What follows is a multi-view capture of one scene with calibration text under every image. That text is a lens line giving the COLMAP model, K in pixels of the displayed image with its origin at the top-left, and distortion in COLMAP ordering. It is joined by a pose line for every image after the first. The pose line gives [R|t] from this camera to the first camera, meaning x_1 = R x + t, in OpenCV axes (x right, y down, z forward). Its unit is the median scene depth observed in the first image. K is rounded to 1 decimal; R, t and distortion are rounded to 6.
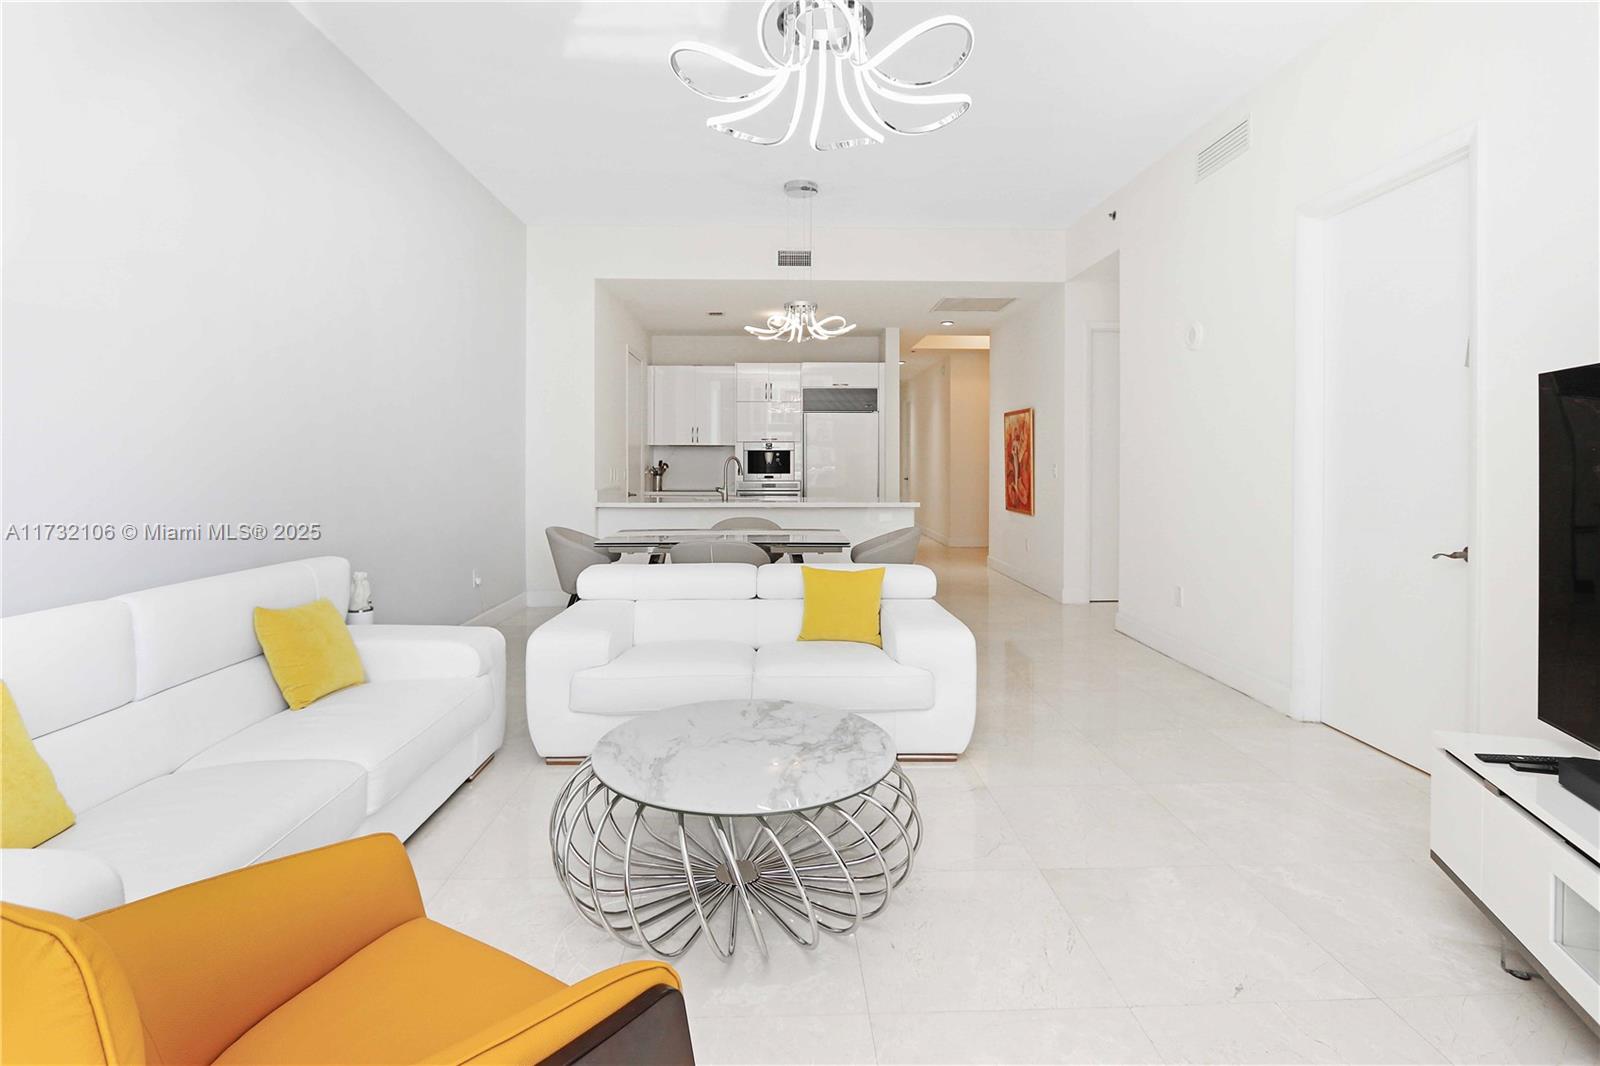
lens RADIAL K [[796.3, 0, 743.5], [0, 796.3, 455.6], [0, 0, 1]] dist [-0.013784, 0.000783]
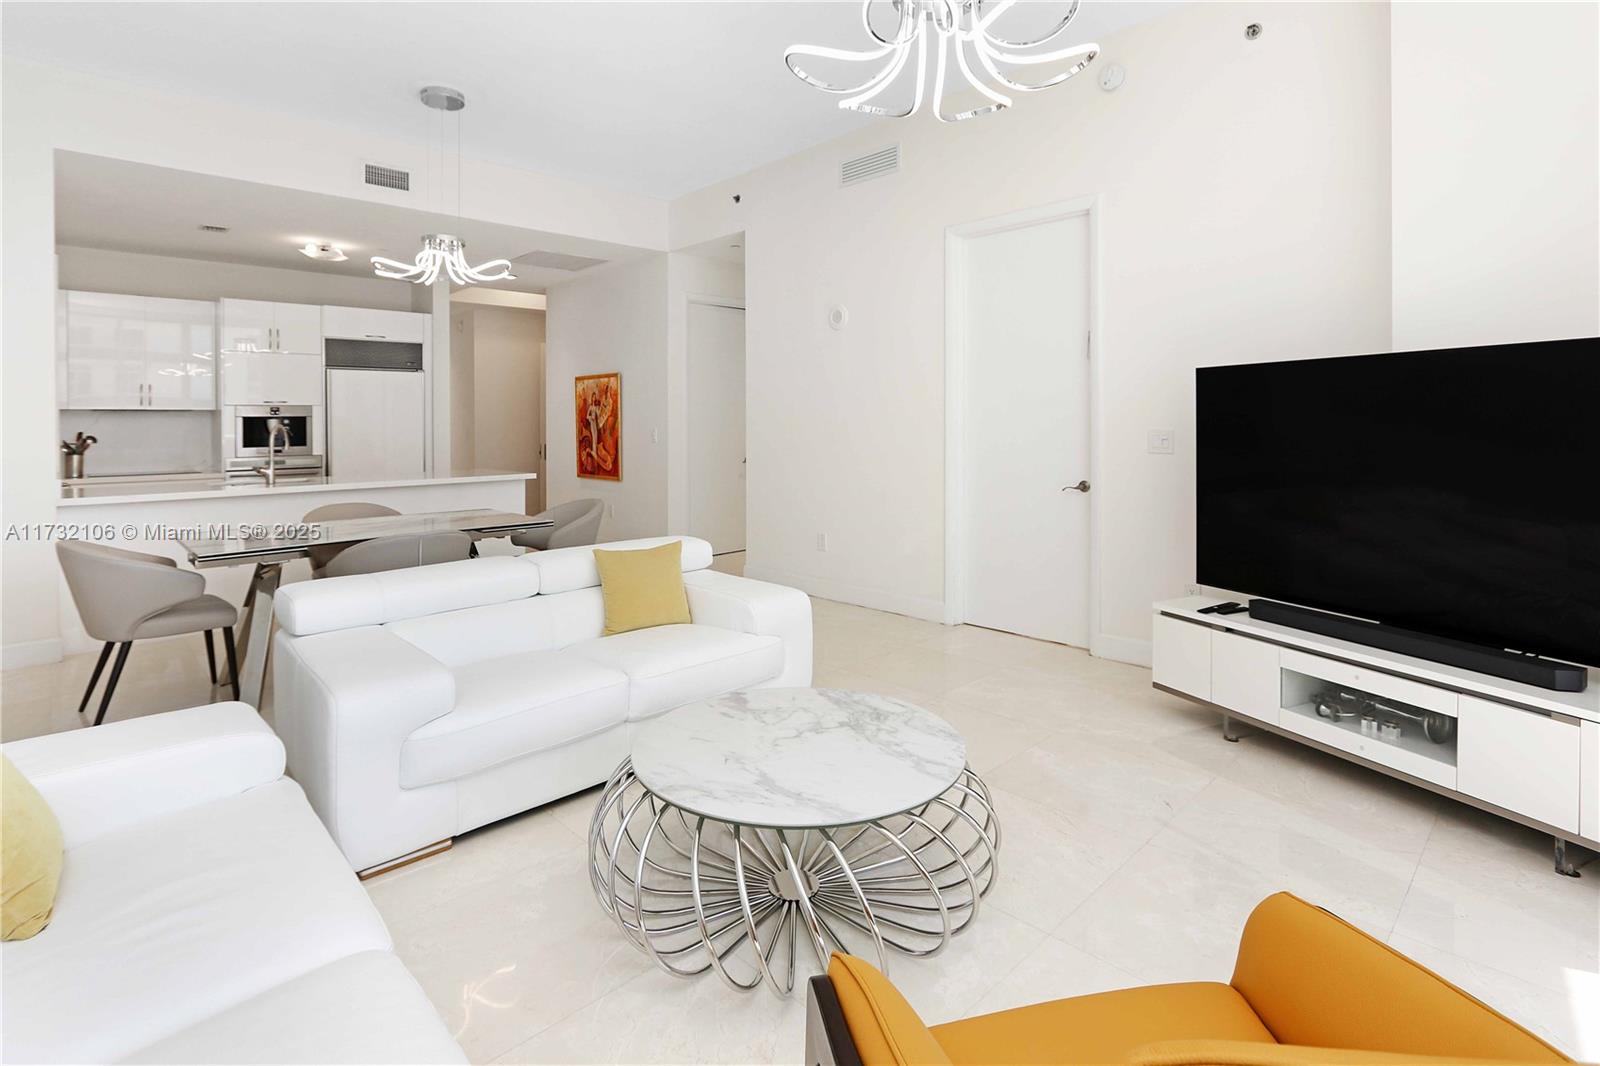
lens RADIAL K [[832.8, 0, 802.3], [0, 832.8, 419.3], [0, 0, 1]] dist [-0.010221, 0.007534]
pose [[0.709429, -0.006090, 0.704751, -0.172695], [0.006993, 0.999974, 0.001601, -0.001742], [-0.704742, 0.003792, 0.709453, 0.083265]]
